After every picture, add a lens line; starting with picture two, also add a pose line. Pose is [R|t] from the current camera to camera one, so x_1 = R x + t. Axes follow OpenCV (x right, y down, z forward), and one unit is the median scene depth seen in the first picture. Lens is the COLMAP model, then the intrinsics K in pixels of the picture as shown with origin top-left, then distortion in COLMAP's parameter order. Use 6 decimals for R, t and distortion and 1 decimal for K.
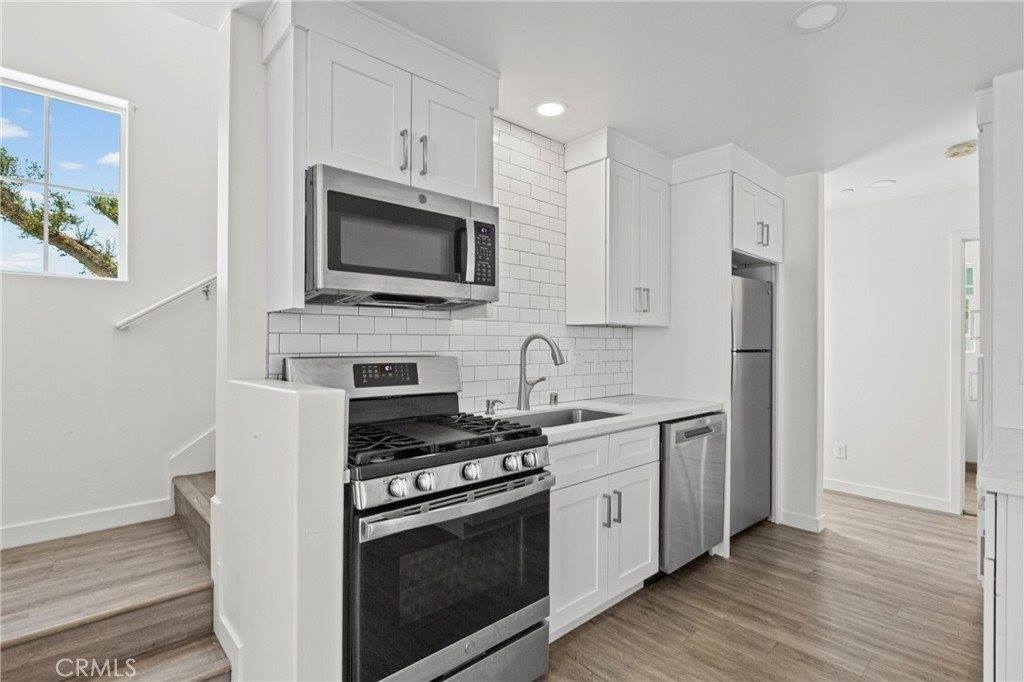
lens RADIAL K [[493.5, 0, 512.0], [0, 493.5, 341.0], [0, 0, 1]] dist [0.002854, 0.000281]
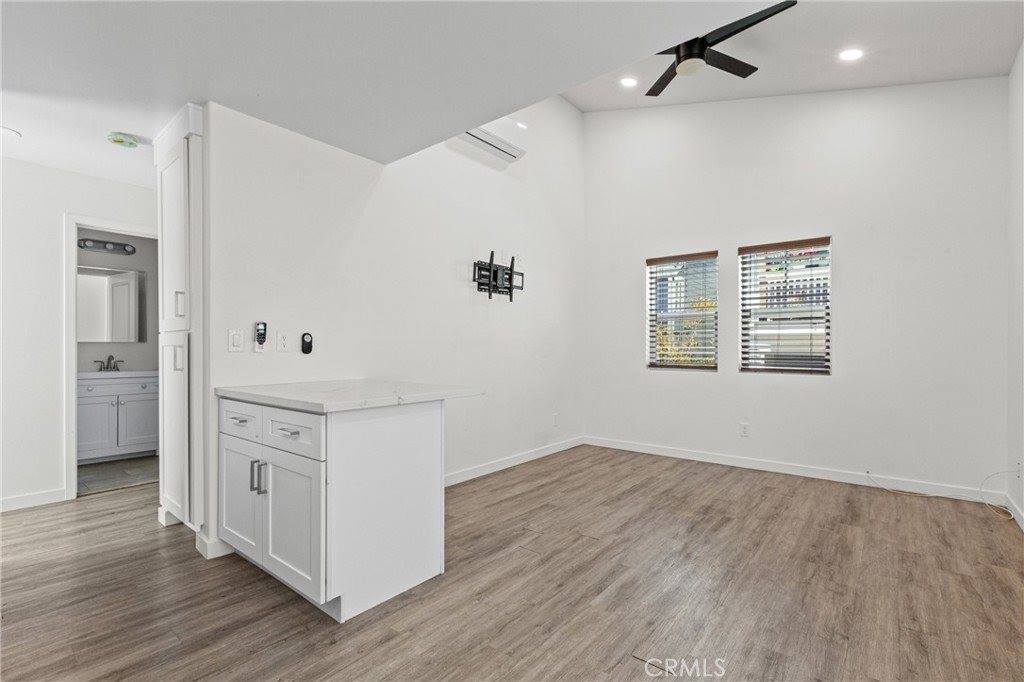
lens RADIAL K [[465.3, 0, 539.1], [0, 465.3, 347.5], [0, 0, 1]] dist [0.000192, 0.000069]
pose [[-0.167574, -0.002266, 0.985857, -0.255256], [-0.005219, 0.999985, 0.001412, 0.058853], [-0.985846, -0.004909, -0.167584, 0.343609]]
